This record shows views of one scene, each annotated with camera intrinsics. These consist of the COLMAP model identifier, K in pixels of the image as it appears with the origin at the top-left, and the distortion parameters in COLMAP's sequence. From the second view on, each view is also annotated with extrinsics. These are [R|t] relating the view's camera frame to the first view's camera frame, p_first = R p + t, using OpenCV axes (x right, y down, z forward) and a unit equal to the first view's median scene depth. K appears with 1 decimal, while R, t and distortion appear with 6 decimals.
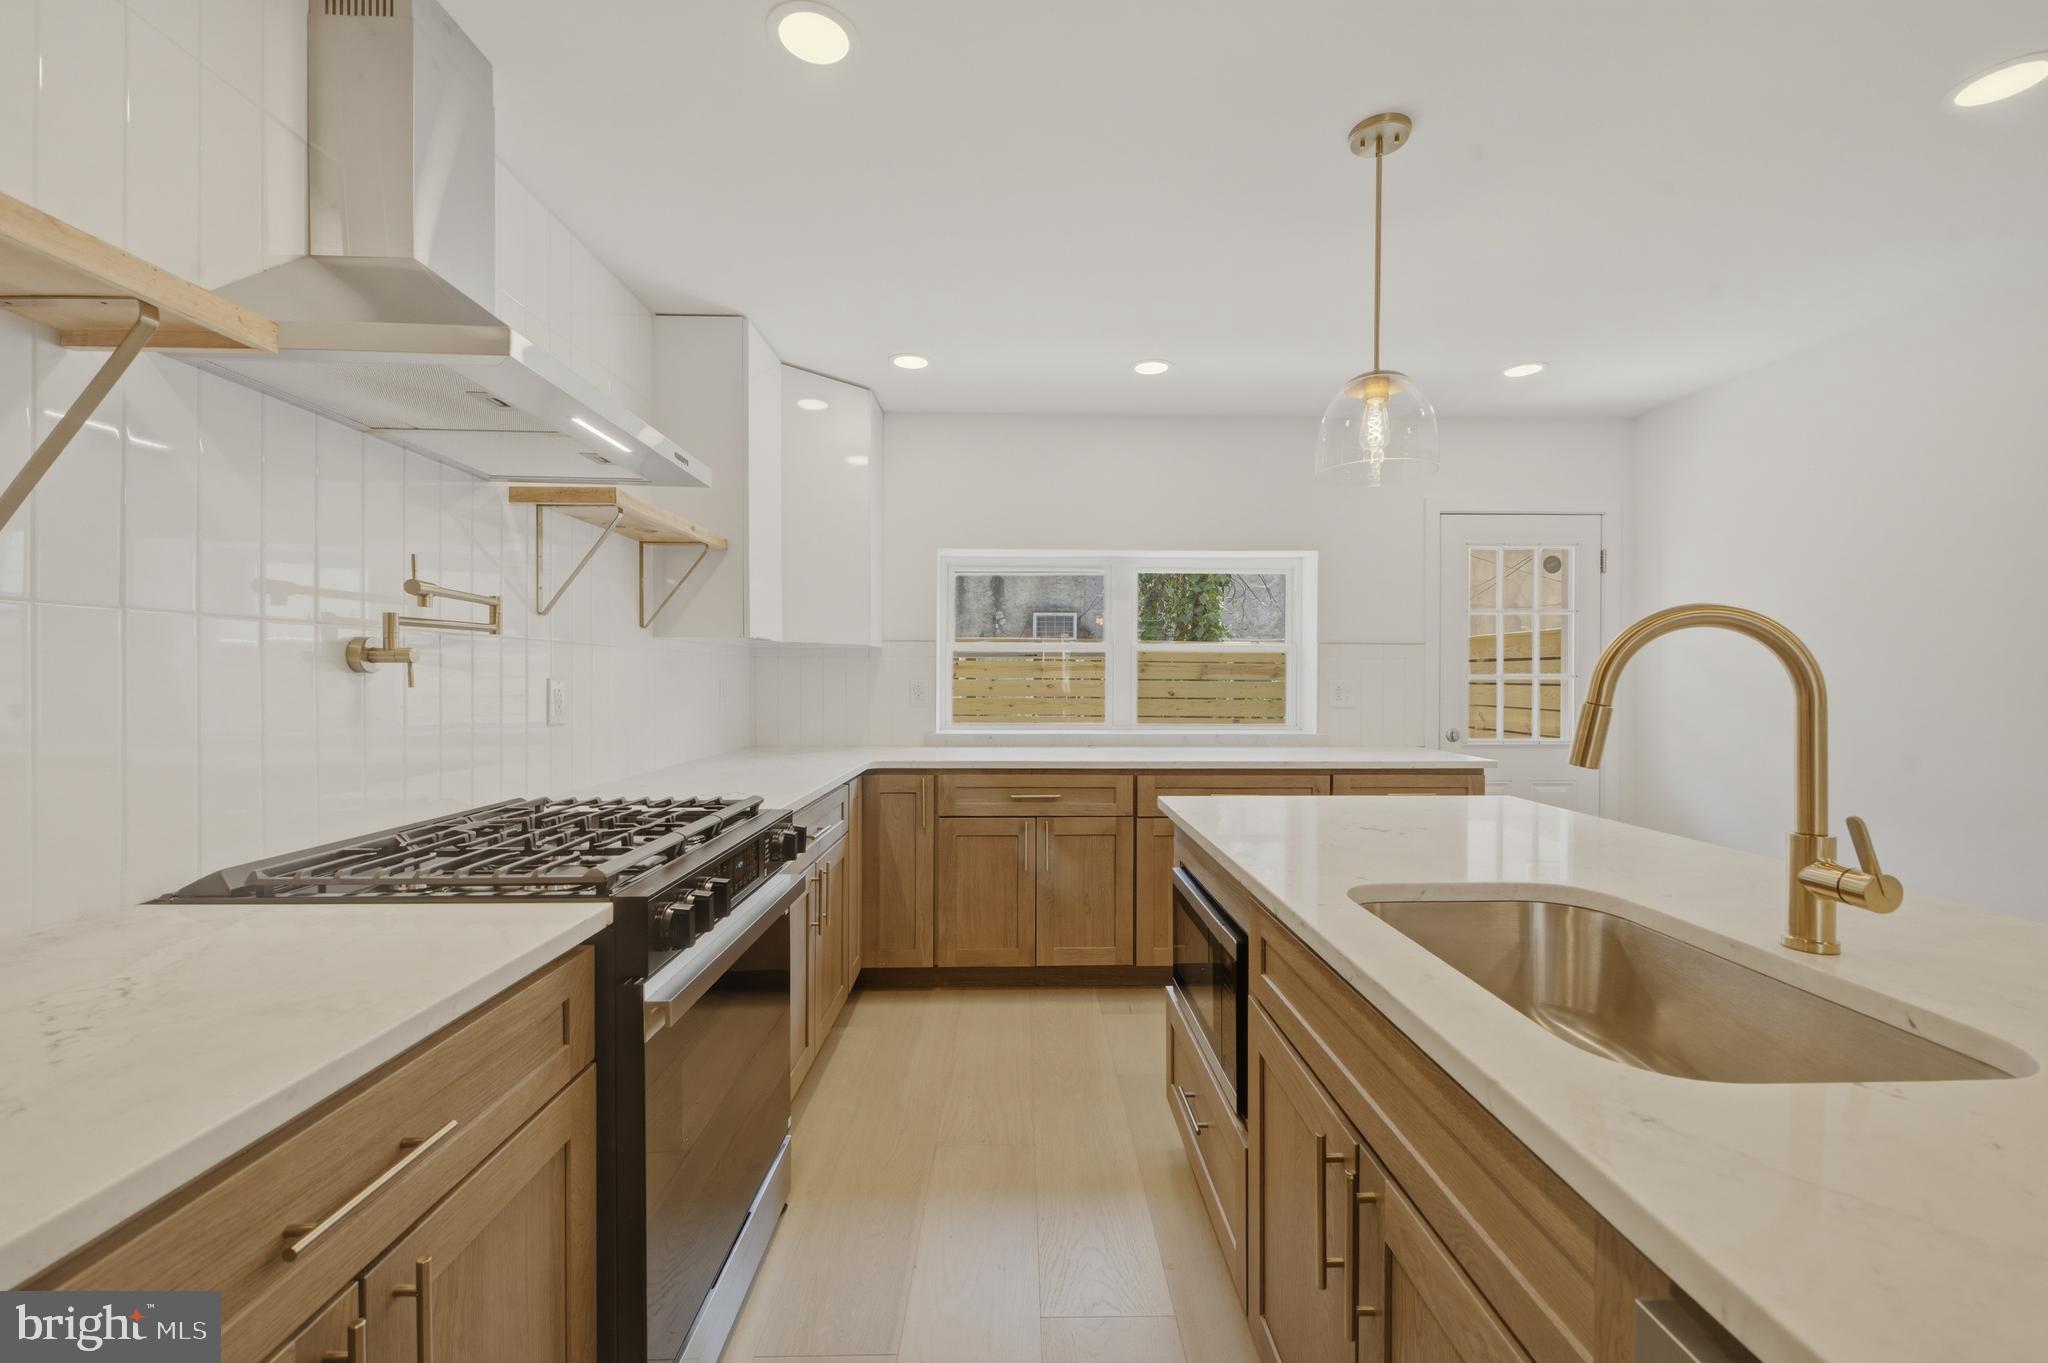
lens RADIAL K [[821.7, 0, 1035.4], [0, 821.7, 677.3], [0, 0, 1]] dist [0.001468, -0.003087]
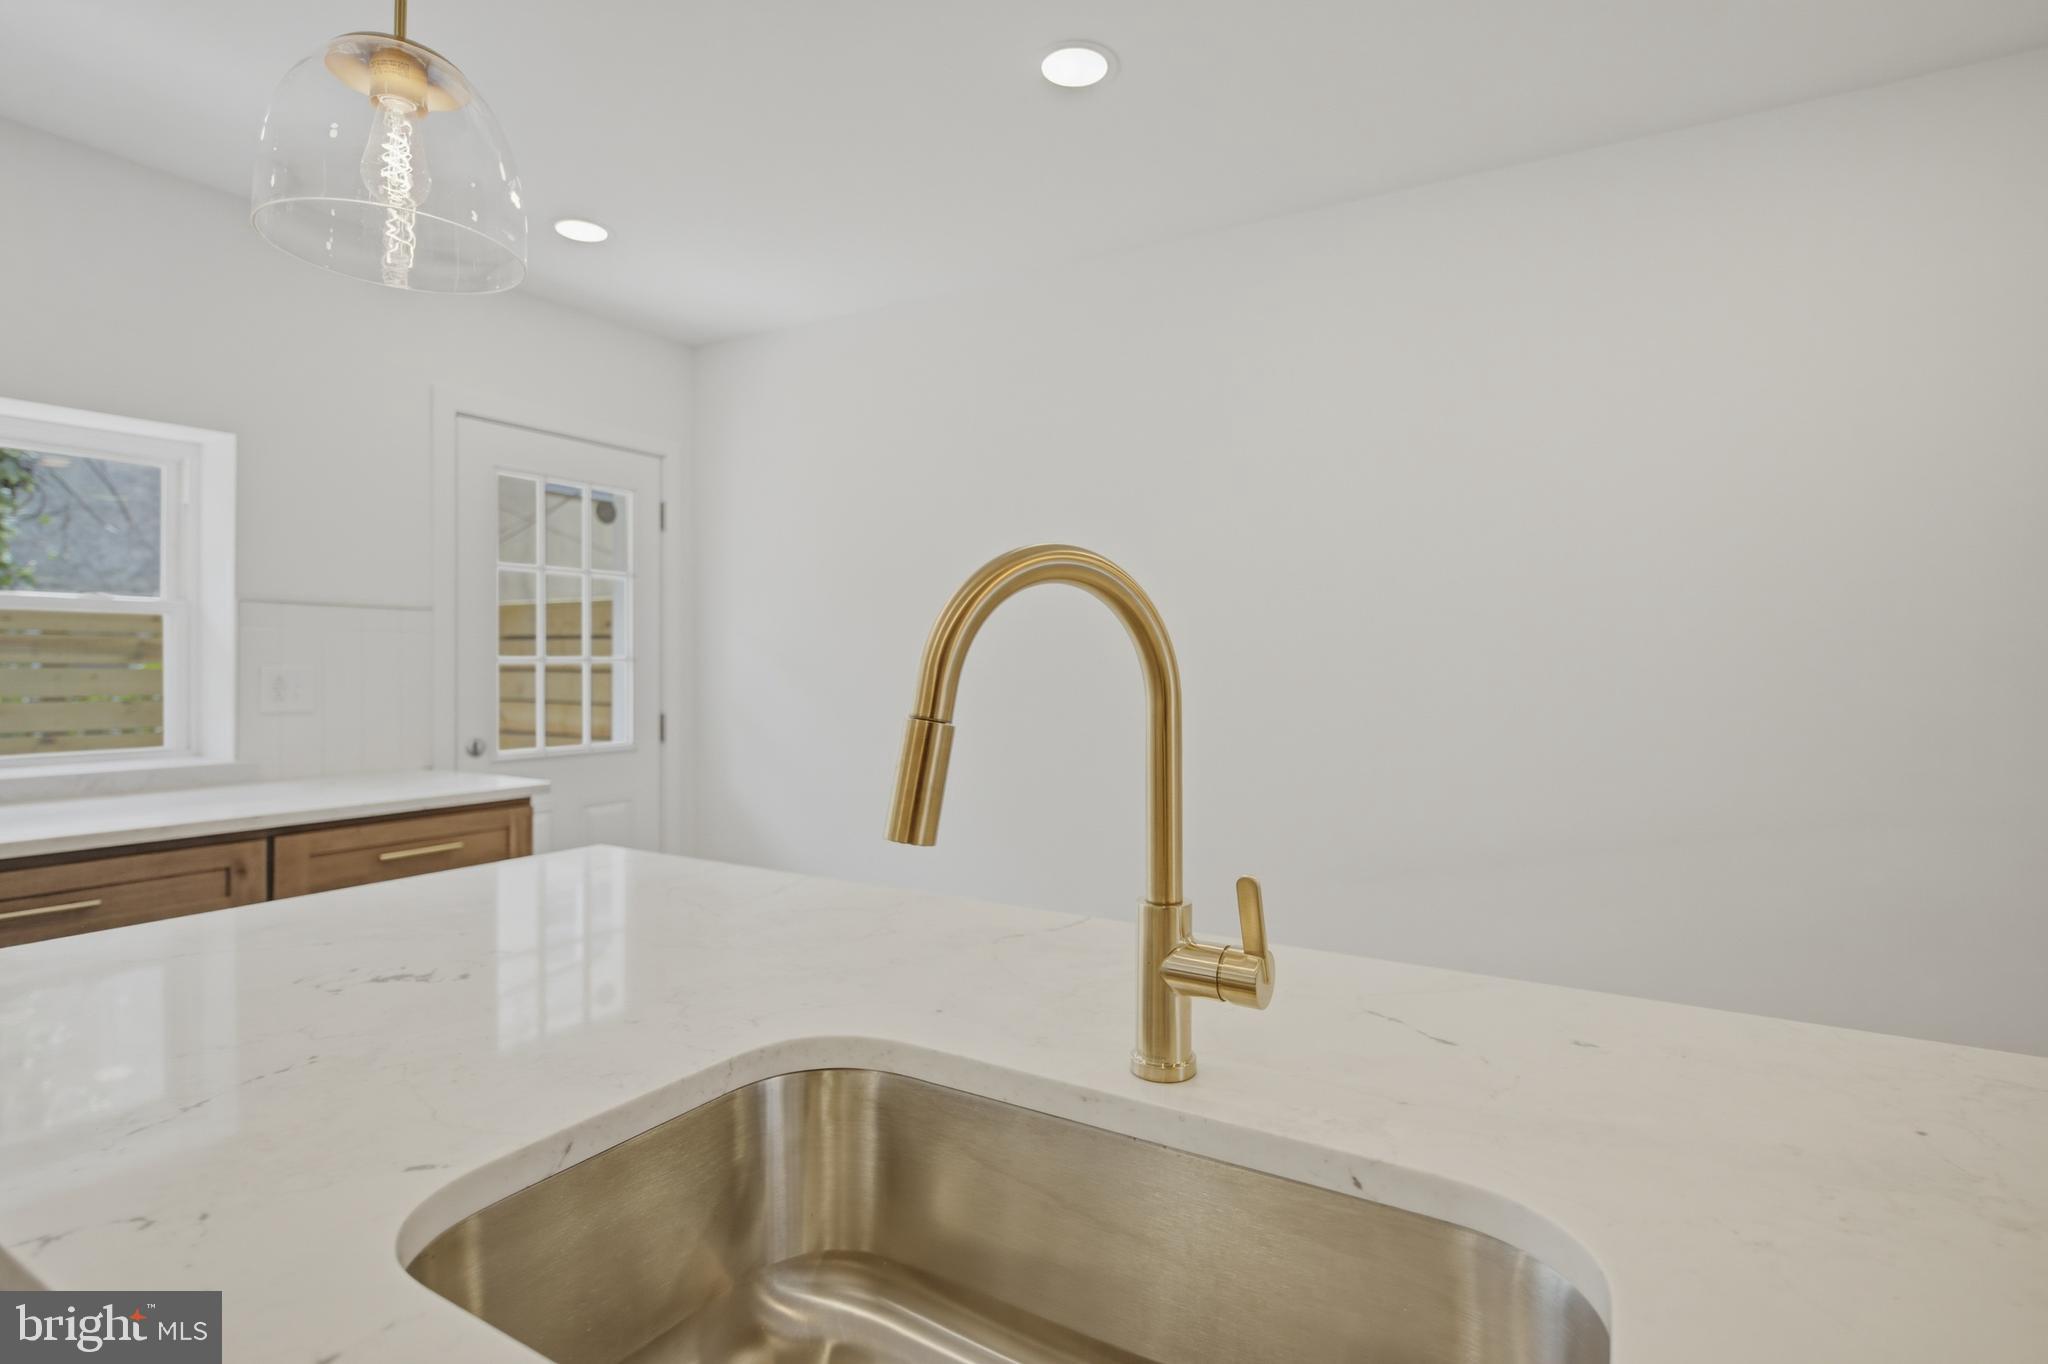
lens RADIAL K [[1011.4, 0, 1034.9], [0, 1011.4, 674.3], [0, 0, 1]] dist [-0.001407, -0.000731]
pose [[0.531956, -0.008448, 0.846730, 0.048851], [-0.003878, 0.999915, 0.012413, -0.001294], [-0.846763, -0.009887, 0.531878, 0.168916]]
